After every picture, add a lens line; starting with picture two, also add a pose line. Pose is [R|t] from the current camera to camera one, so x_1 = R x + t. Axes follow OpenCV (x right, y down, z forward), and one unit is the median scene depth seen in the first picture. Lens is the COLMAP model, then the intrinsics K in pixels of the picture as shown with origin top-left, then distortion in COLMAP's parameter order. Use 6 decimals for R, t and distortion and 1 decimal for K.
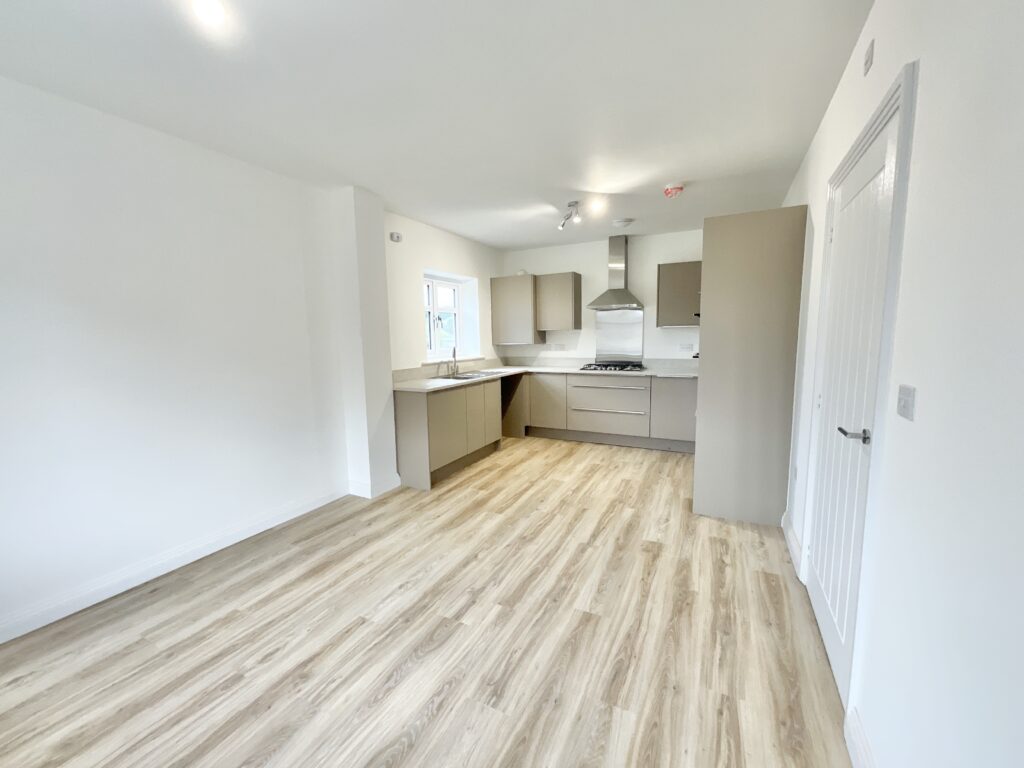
lens RADIAL K [[416.7, 0, 510.3], [0, 416.7, 386.7], [0, 0, 1]] dist [-0.000012, 0.000582]
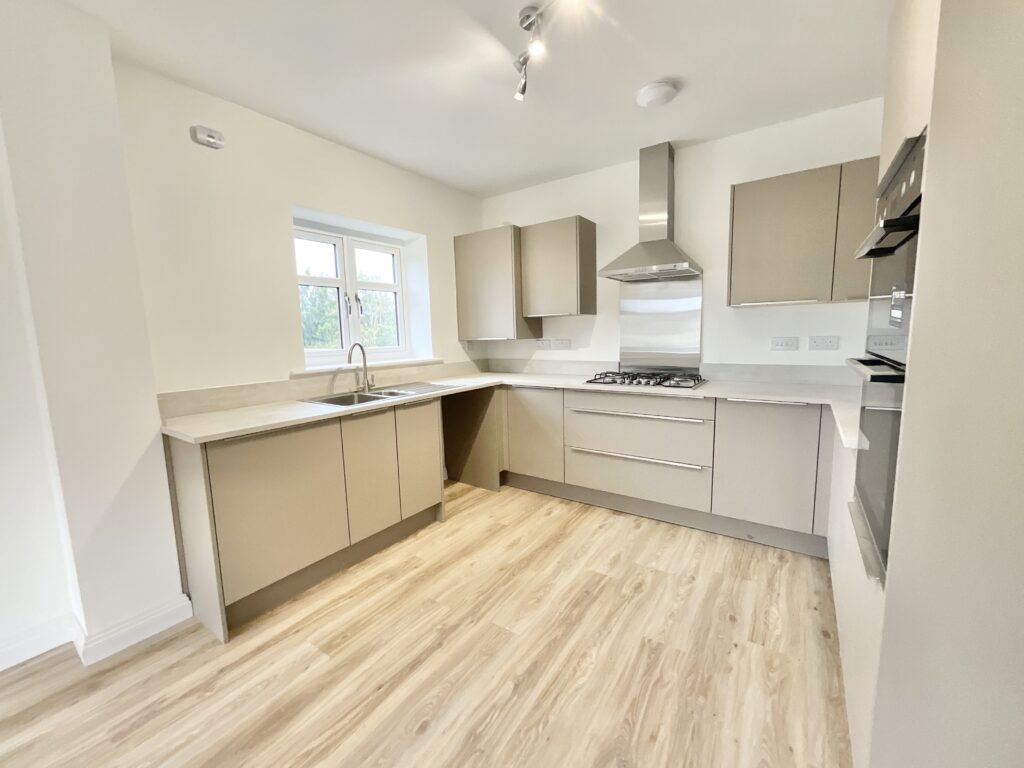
lens RADIAL K [[416.7, 0, 510.5], [0, 416.7, 384.2], [0, 0, 1]] dist [-0.000012, 0.000582]
pose [[0.990792, 0.008884, -0.135102, 0.151302], [-0.008594, 0.999959, 0.002726, -0.042217], [0.135120, -0.001540, 0.990828, 0.440142]]
